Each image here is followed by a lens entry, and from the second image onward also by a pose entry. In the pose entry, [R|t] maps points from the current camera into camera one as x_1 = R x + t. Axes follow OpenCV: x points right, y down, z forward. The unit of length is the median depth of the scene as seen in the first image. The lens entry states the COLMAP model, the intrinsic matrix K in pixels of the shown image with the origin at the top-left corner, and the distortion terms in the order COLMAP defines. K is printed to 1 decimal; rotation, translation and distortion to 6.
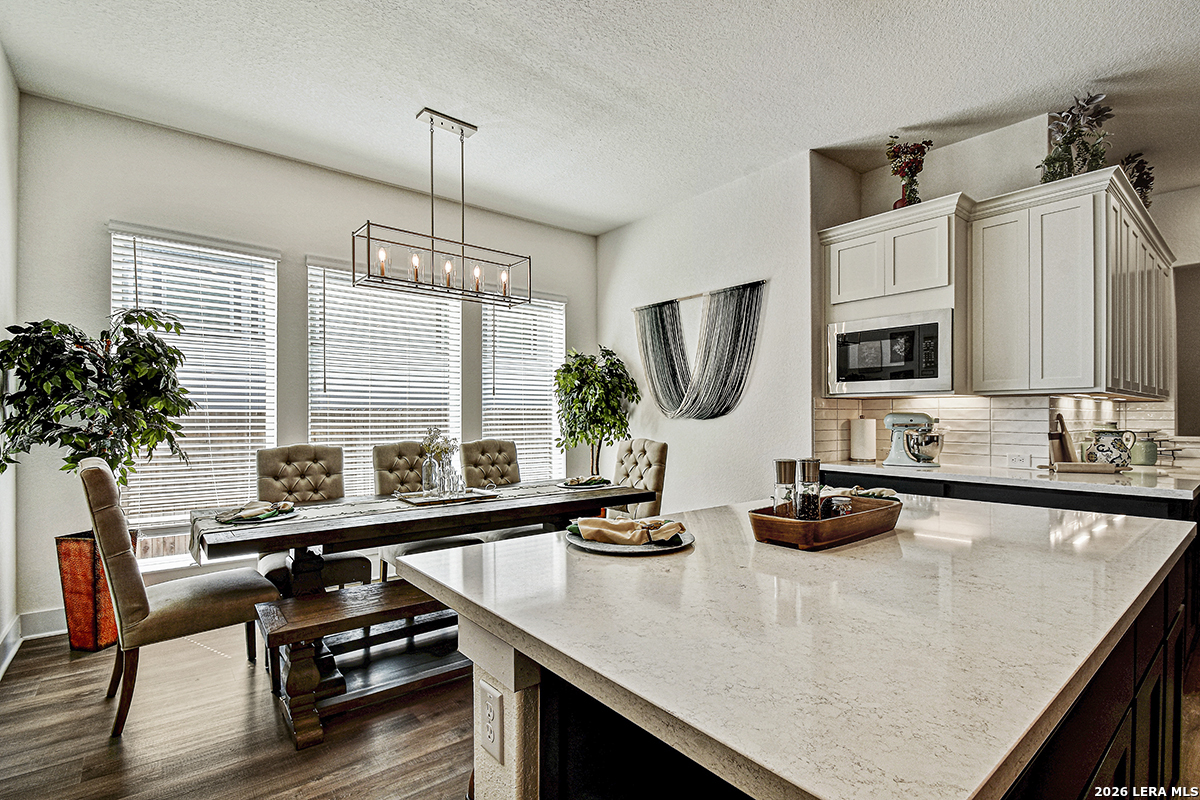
lens RADIAL K [[551.6, 0, 595.4], [0, 551.6, 420.3], [0, 0, 1]] dist [-0.005583, -0.003824]
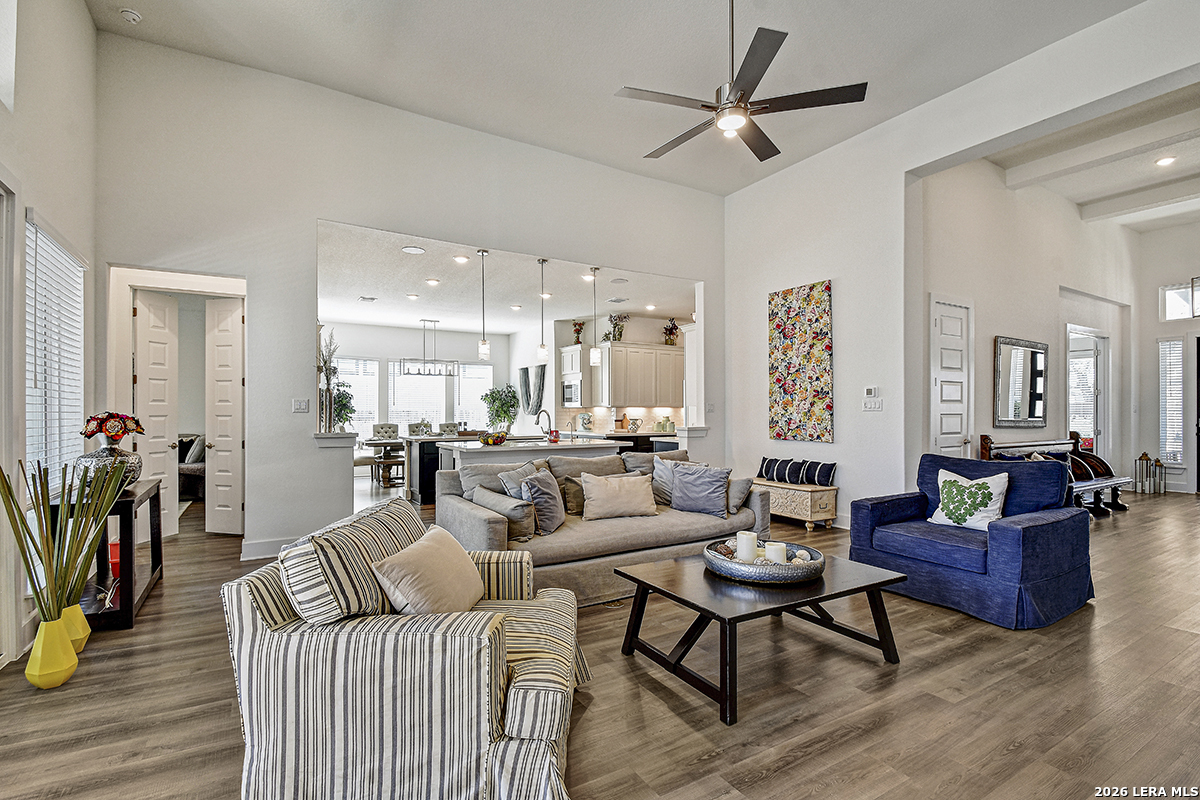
lens RADIAL K [[551.6, 0, 594.6], [0, 551.6, 406.1], [0, 0, 1]] dist [-0.005583, -0.003824]
pose [[0.992036, -0.000973, -0.125949, 1.002843], [-0.000936, 0.999886, -0.015097, -0.005569], [0.125949, 0.015094, 0.991922, -1.889849]]
